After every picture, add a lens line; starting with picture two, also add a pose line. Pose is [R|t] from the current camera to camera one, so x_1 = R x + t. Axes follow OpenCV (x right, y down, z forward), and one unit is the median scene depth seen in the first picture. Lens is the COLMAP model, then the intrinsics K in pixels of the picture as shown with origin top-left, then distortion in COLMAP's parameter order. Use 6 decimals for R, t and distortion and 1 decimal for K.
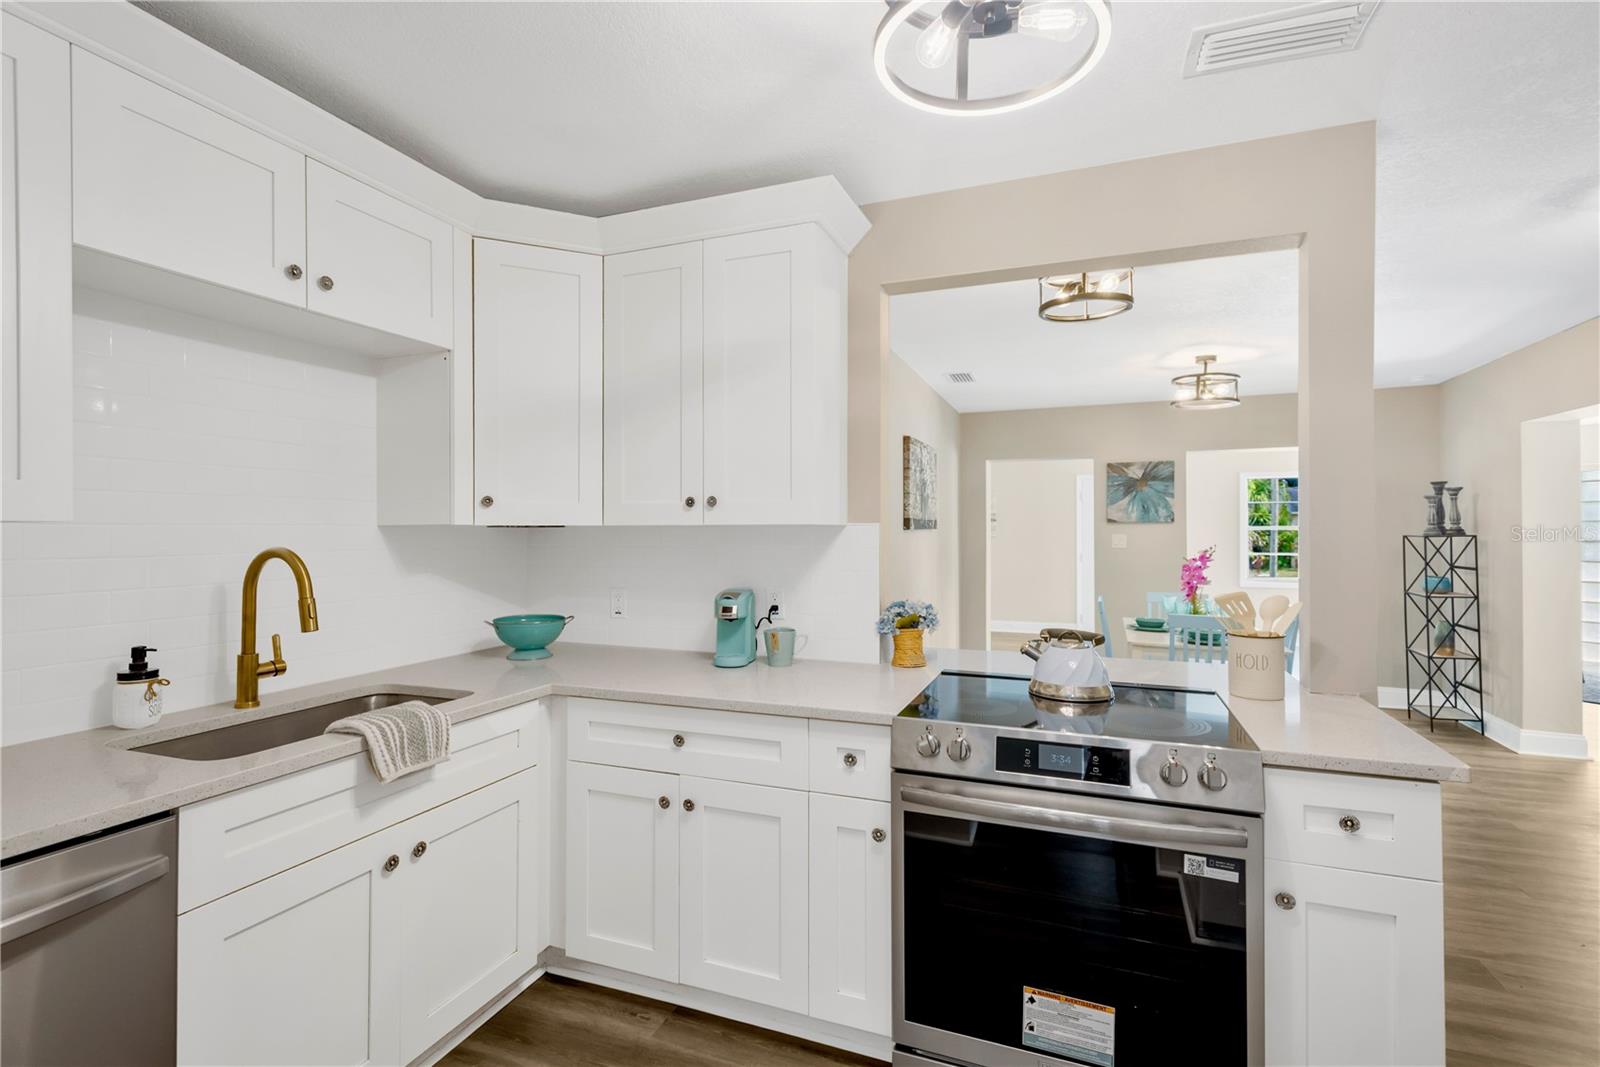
lens RADIAL K [[749.6, 0, 802.5], [0, 749.6, 528.7], [0, 0, 1]] dist [0.003227, -0.000714]
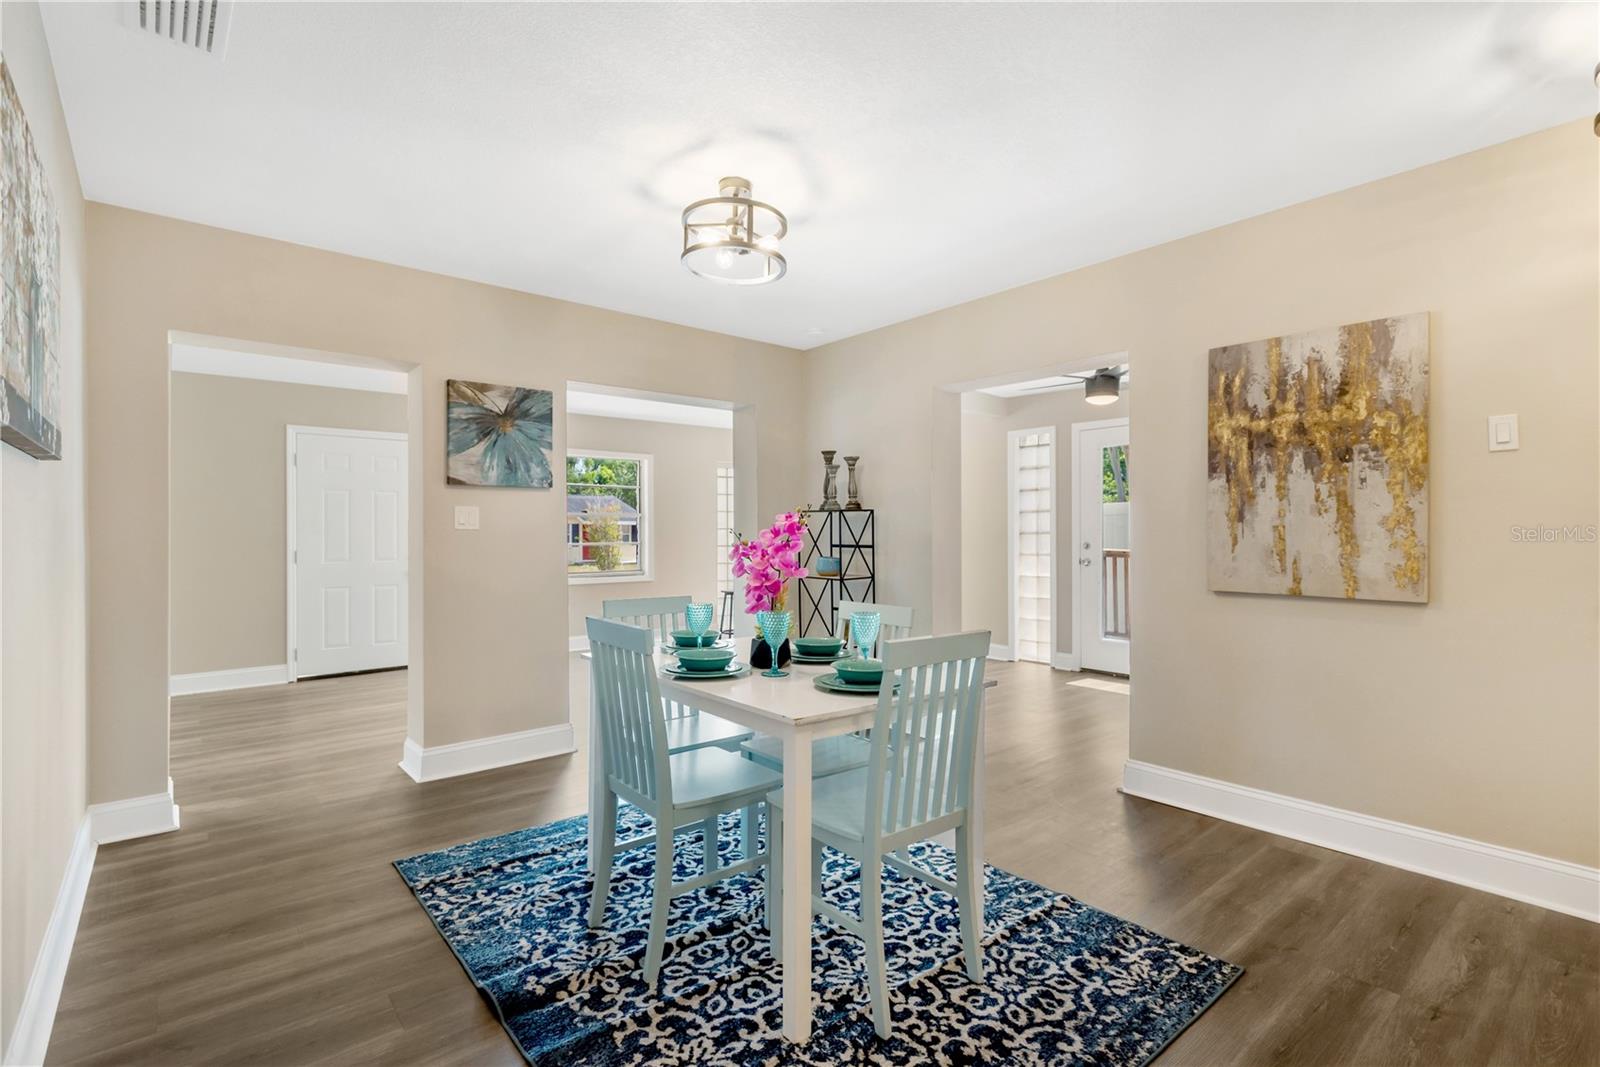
lens RADIAL K [[749.6, 0, 799.8], [0, 749.6, 532.6], [0, 0, 1]] dist [0.003227, -0.000714]
pose [[0.487370, -0.001531, 0.873194, 0.042075], [0.002106, 0.999998, 0.000578, 0.028555], [-0.873193, 0.001558, 0.487372, 0.501397]]
